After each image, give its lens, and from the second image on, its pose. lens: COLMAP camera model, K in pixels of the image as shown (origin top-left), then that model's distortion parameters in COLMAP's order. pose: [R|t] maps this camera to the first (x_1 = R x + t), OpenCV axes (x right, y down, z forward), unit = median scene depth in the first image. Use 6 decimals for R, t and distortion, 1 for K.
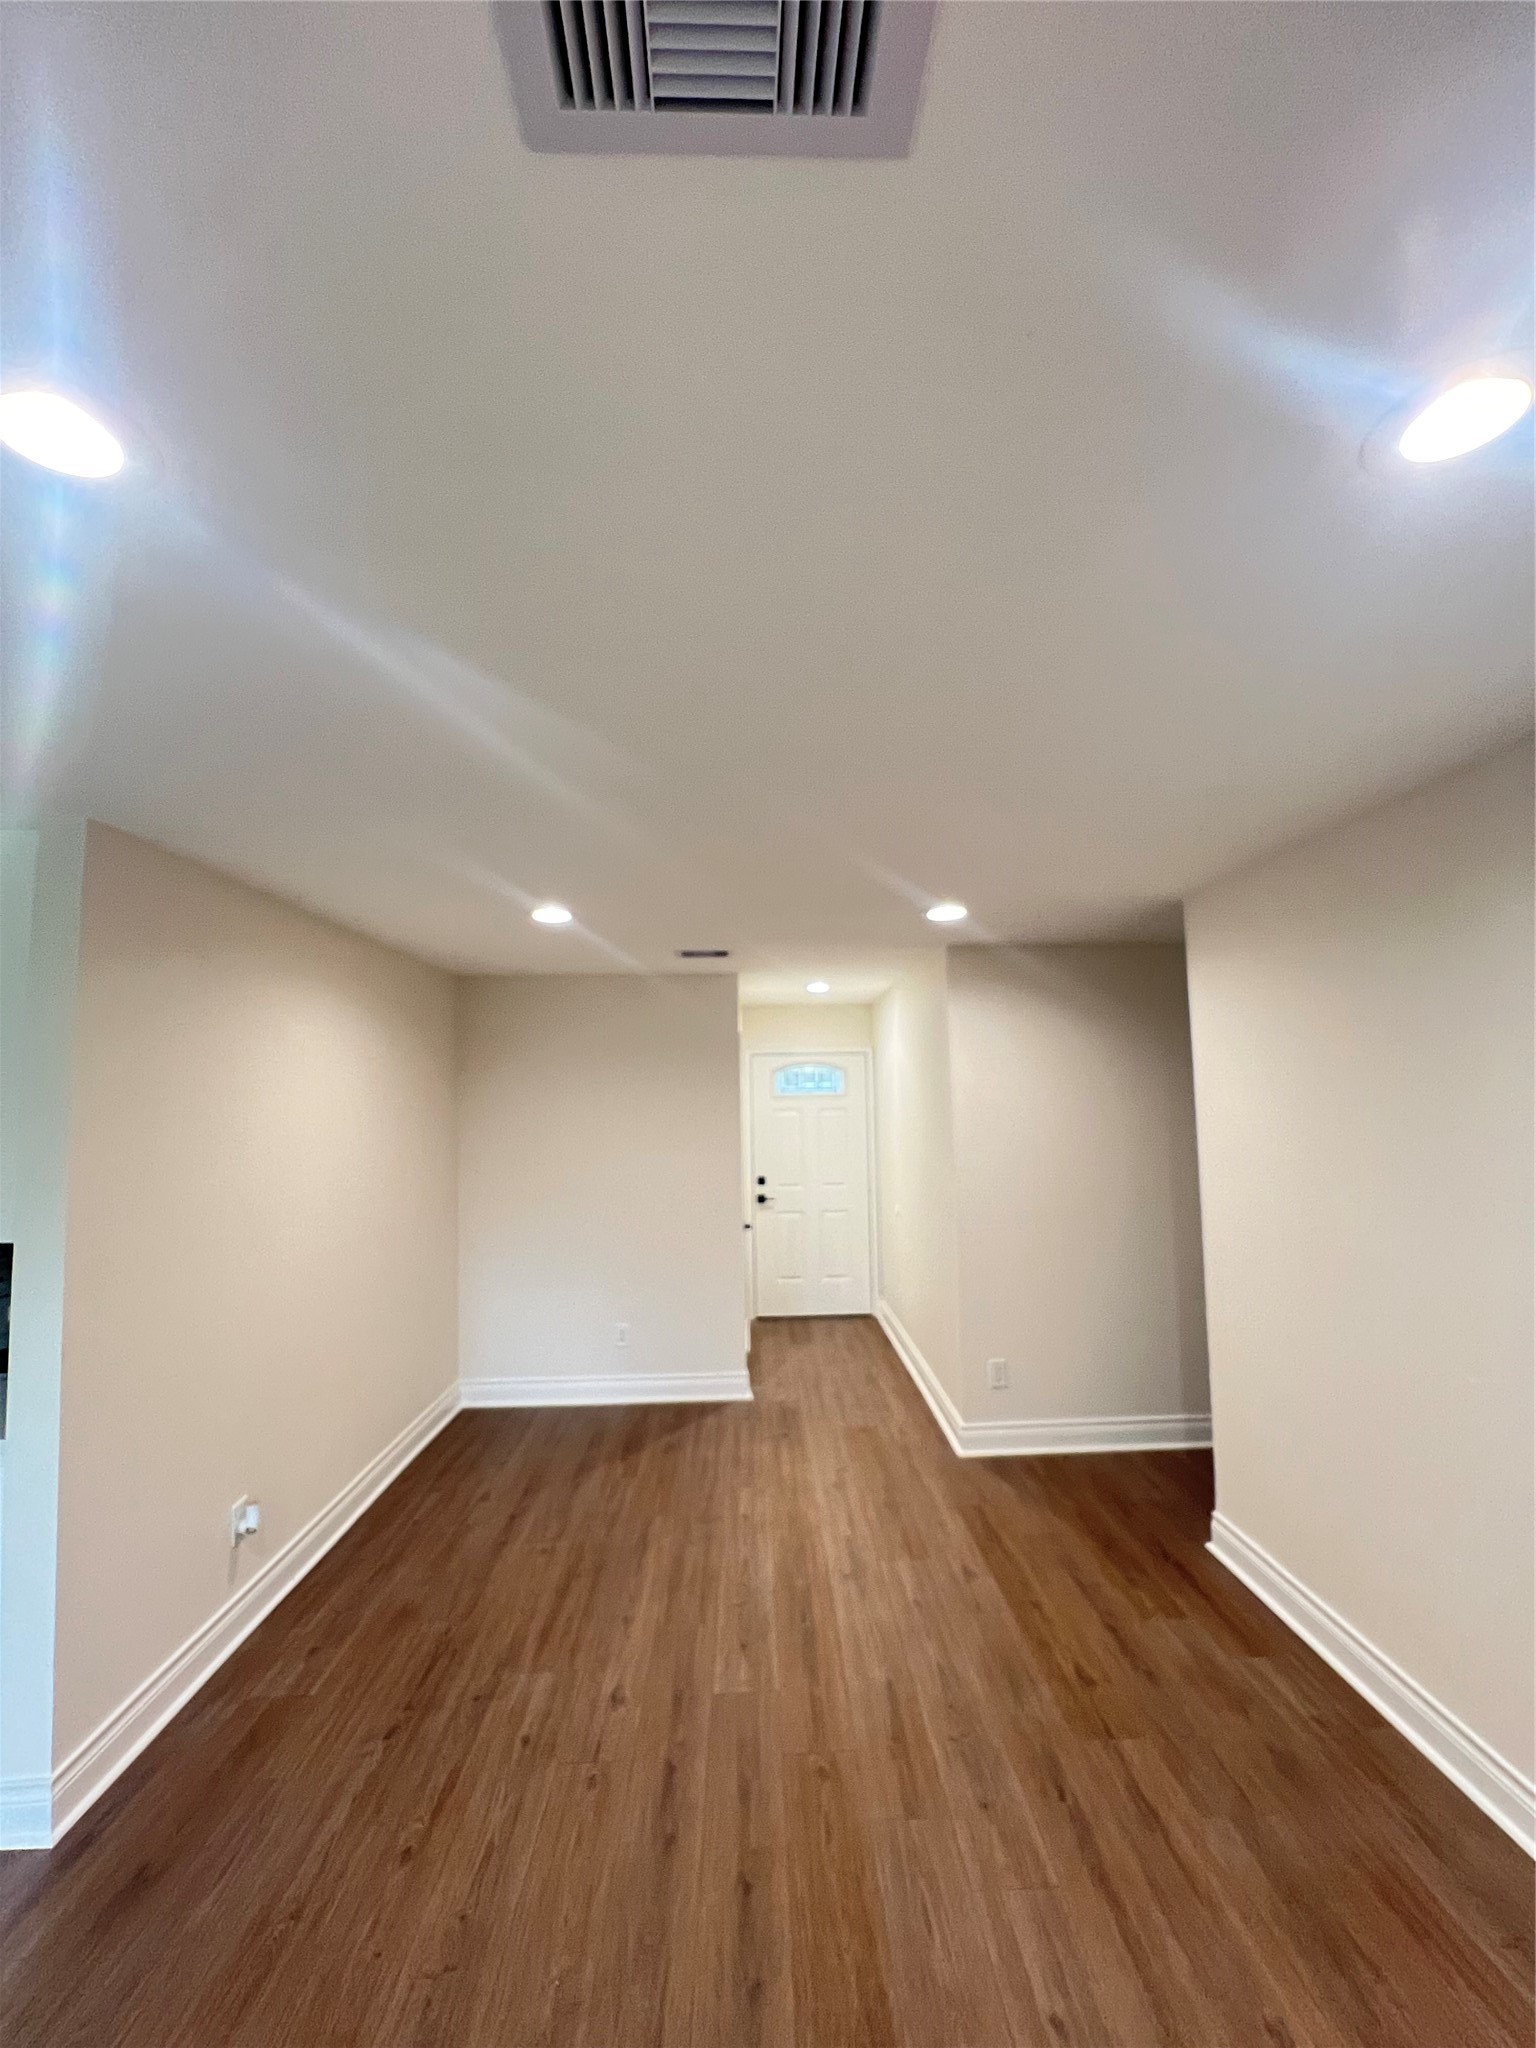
lens RADIAL K [[831.0, 0, 768.0], [0, 831.0, 1029.4], [0, 0, 1]] dist [-0.003489, 0.001062]
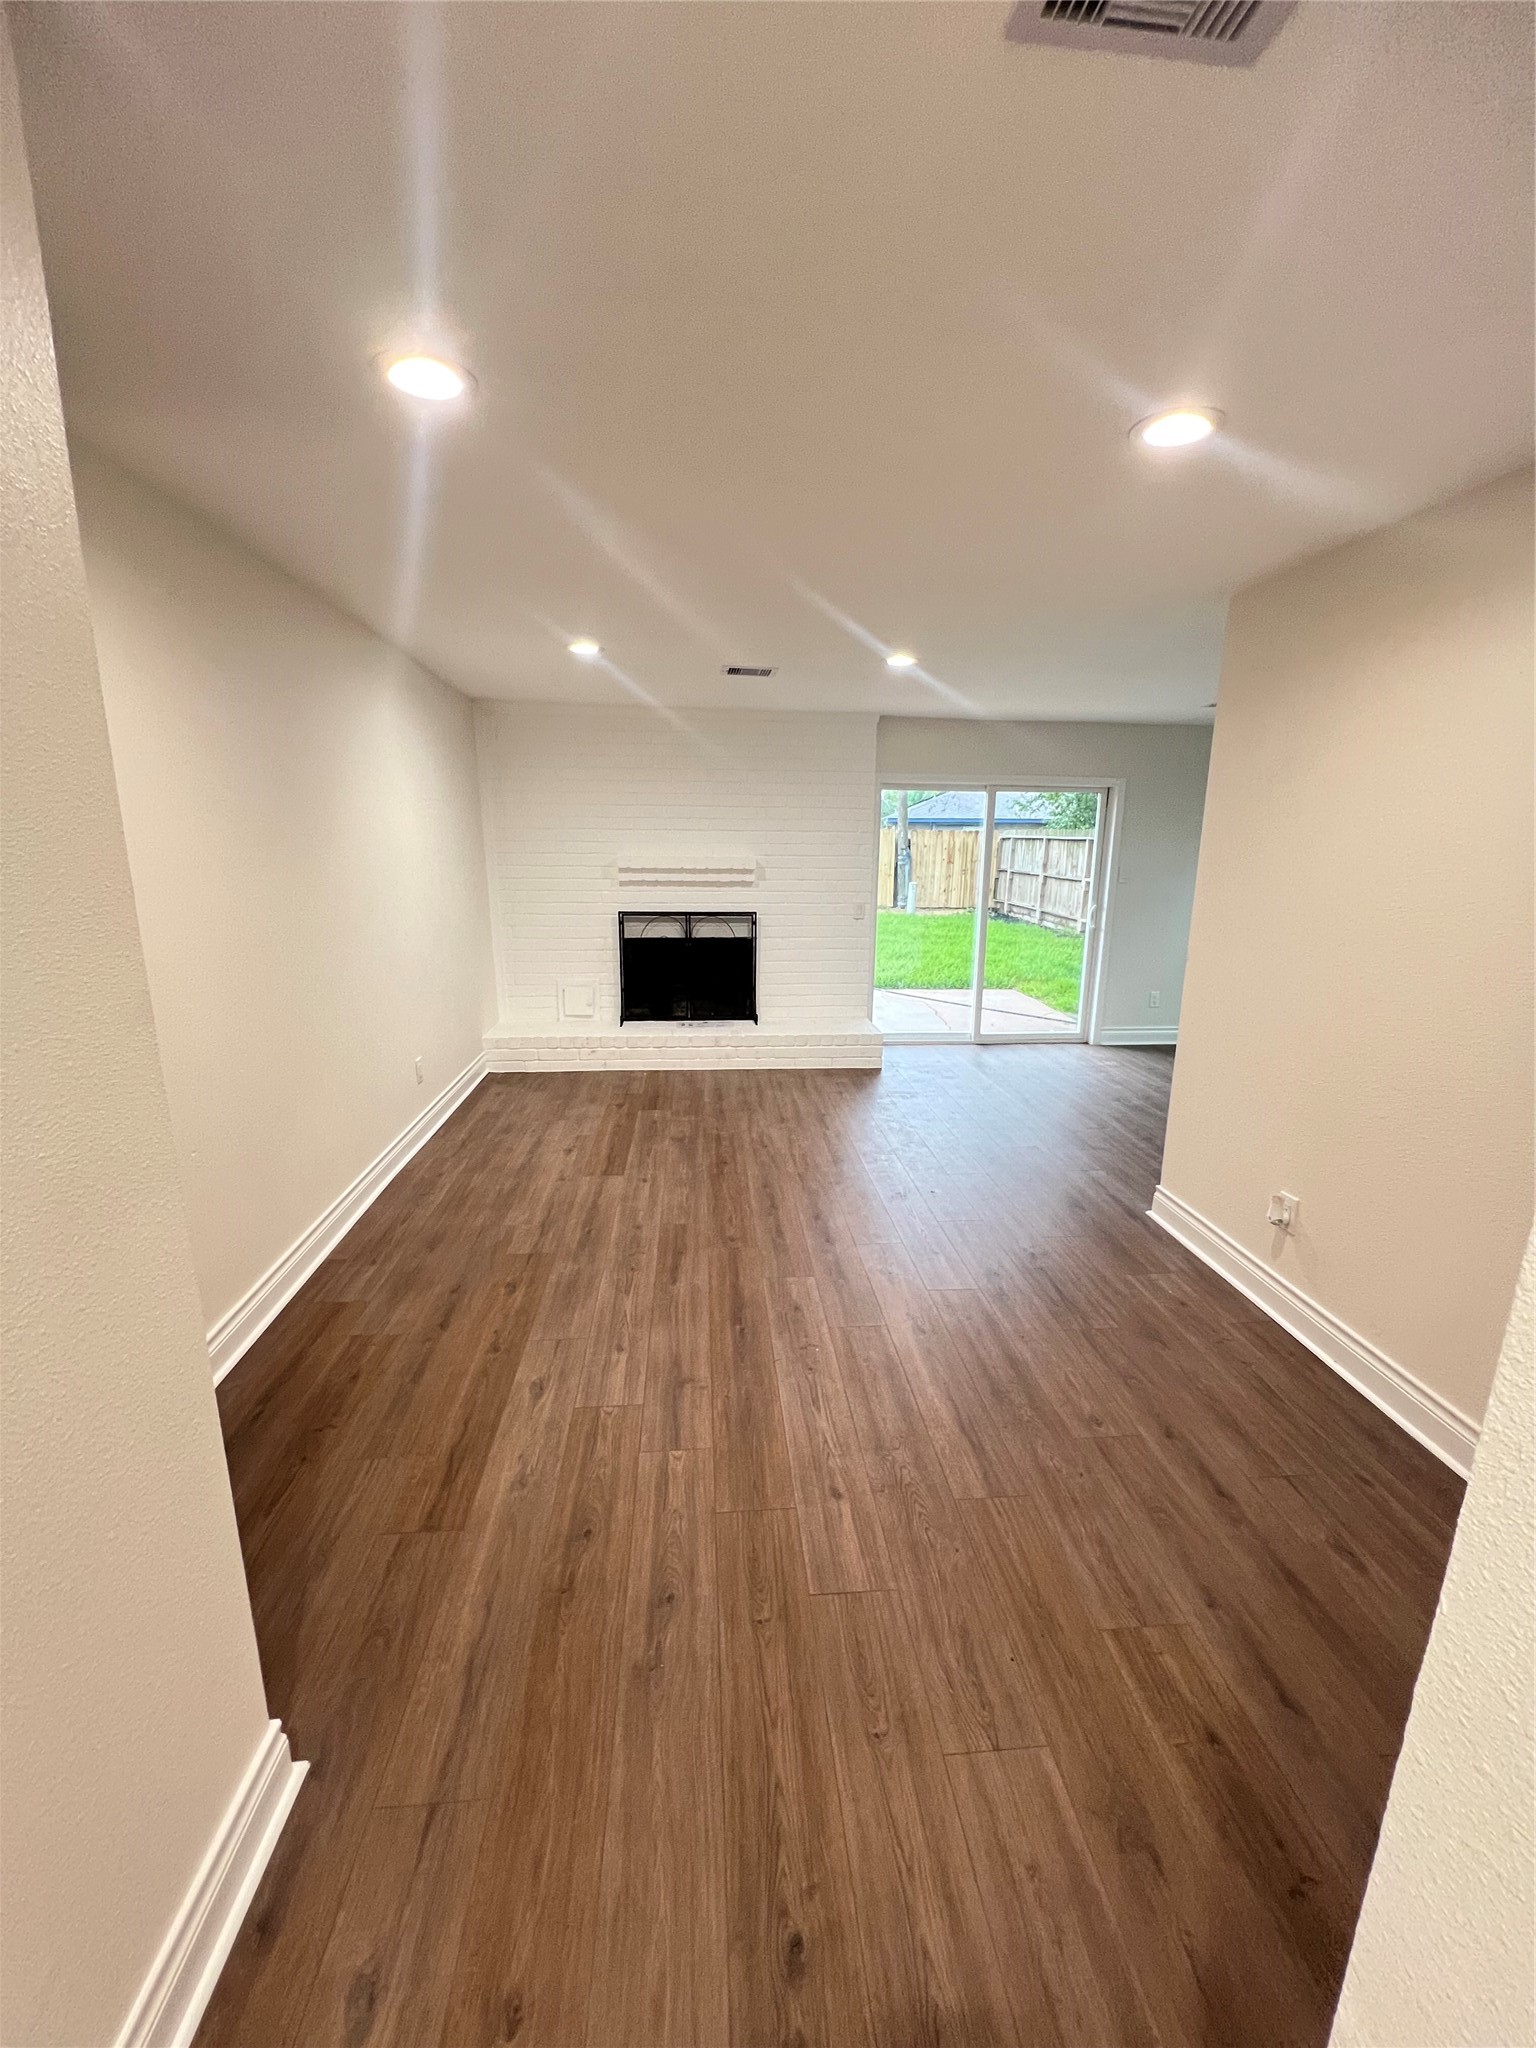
lens RADIAL K [[831.0, 0, 768.0], [0, 831.0, 1029.4], [0, 0, 1]] dist [-0.003489, 0.001062]
pose [[-0.998034, 0.019693, -0.059497, 0.063394], [0.010936, 0.989507, 0.144072, 0.206608], [0.061710, 0.143138, -0.987777, 1.910113]]
